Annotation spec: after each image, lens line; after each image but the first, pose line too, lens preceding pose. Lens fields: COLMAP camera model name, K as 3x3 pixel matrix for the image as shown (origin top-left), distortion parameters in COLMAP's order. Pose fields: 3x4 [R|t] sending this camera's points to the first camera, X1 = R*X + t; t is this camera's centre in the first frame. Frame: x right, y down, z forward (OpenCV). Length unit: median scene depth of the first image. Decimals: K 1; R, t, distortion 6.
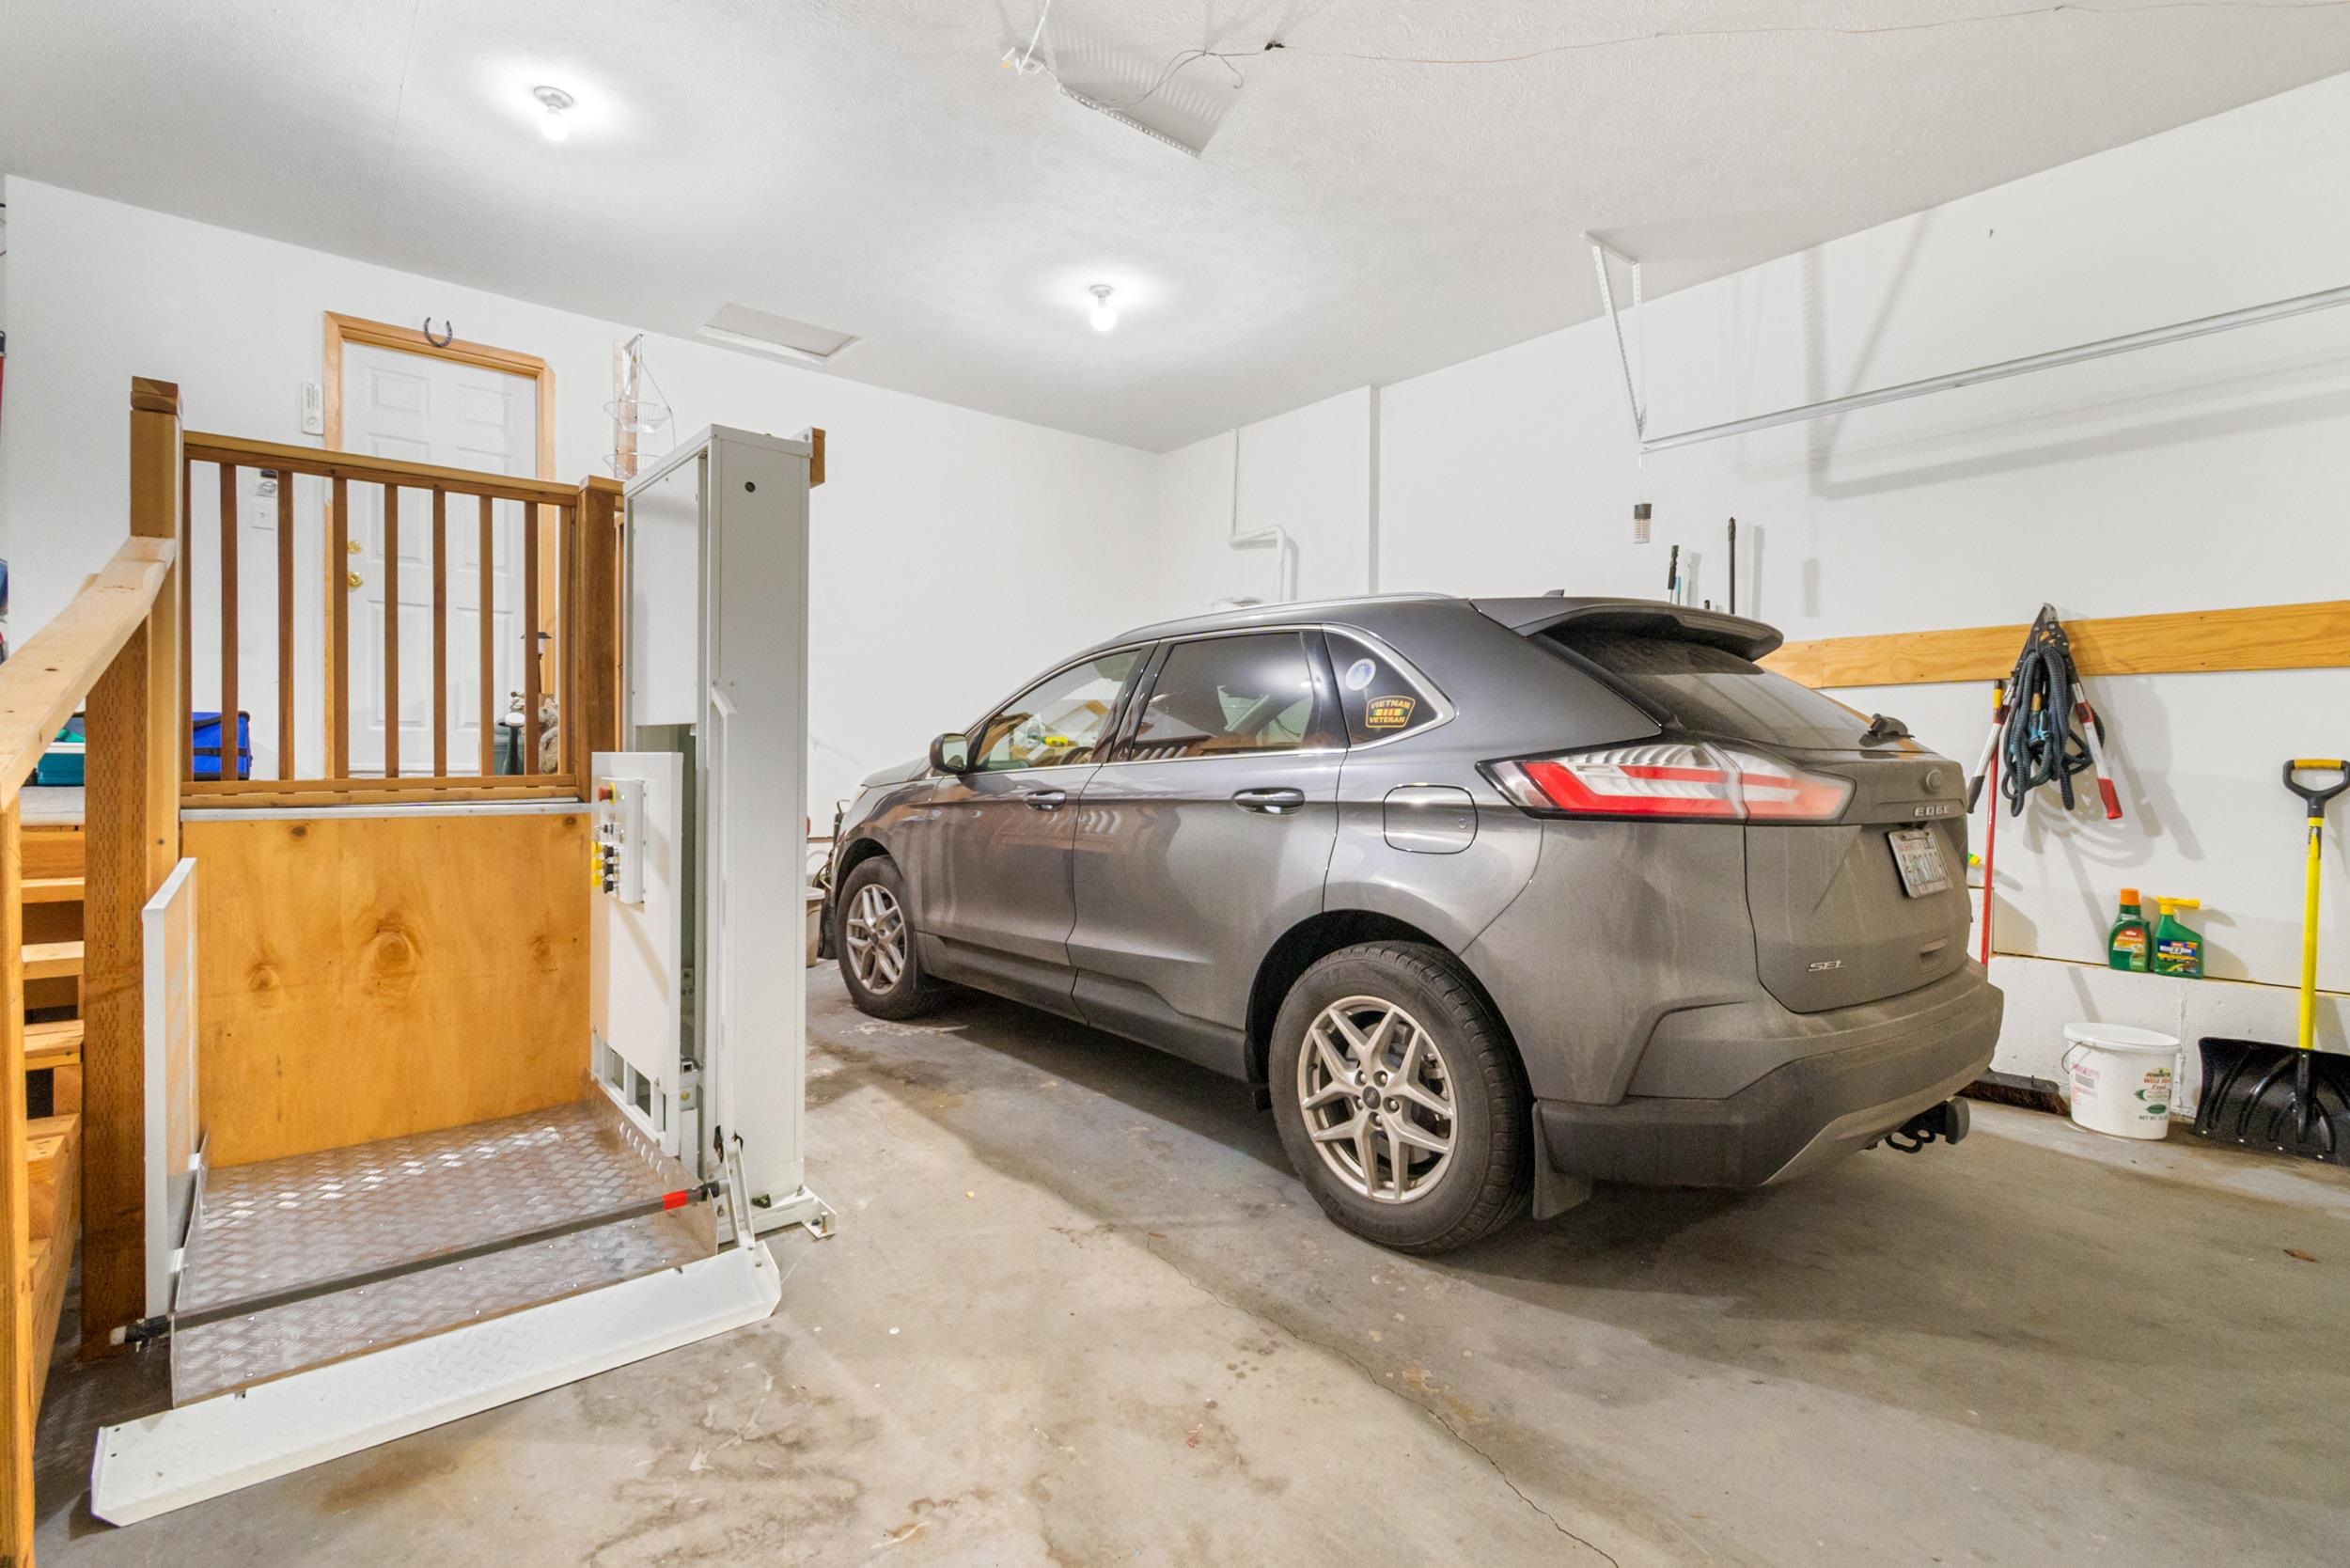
lens RADIAL K [[1068.7, 0, 1167.7], [0, 1068.7, 759.8], [0, 0, 1]] dist [0.000085, -0.000434]
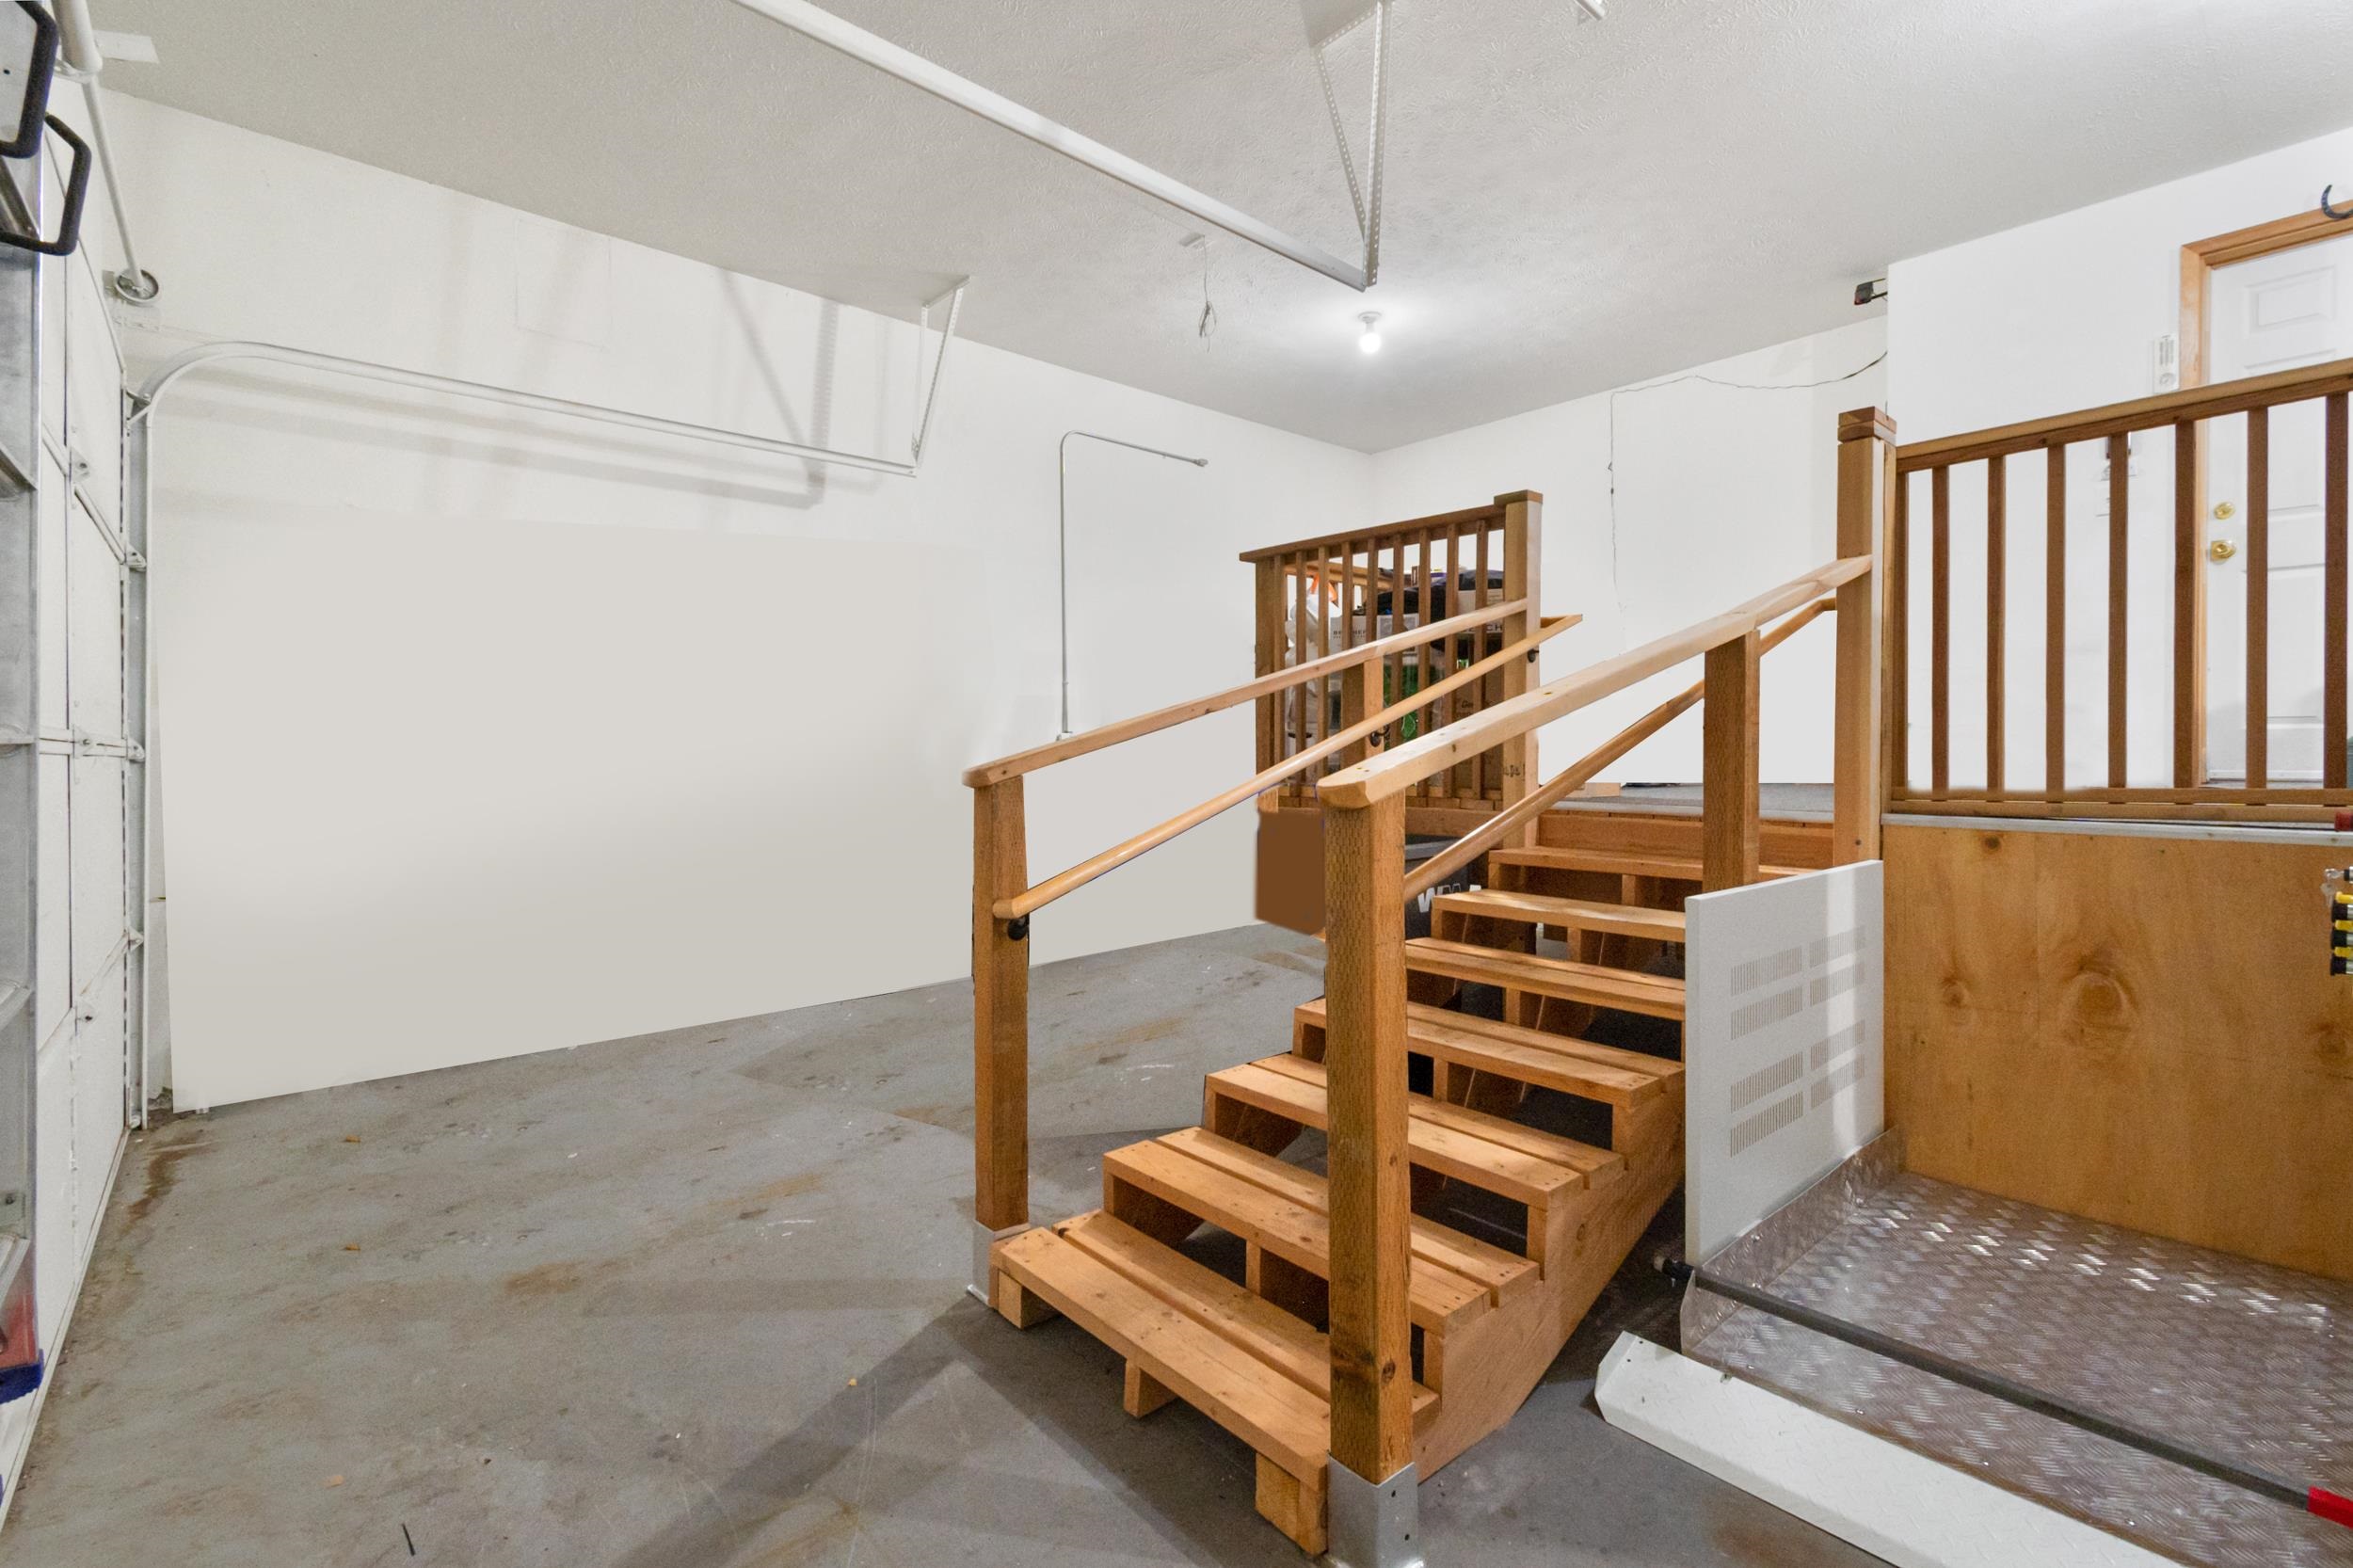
lens RADIAL K [[1070.0, 0, 1169.2], [0, 1070.0, 759.8], [0, 0, 1]] dist [0.000085, -0.000434]
pose [[0.012277, -0.001935, -0.999923, 0.101341], [-0.002151, 0.999996, -0.001961, -0.001723], [0.999922, 0.002174, 0.012273, 0.271994]]
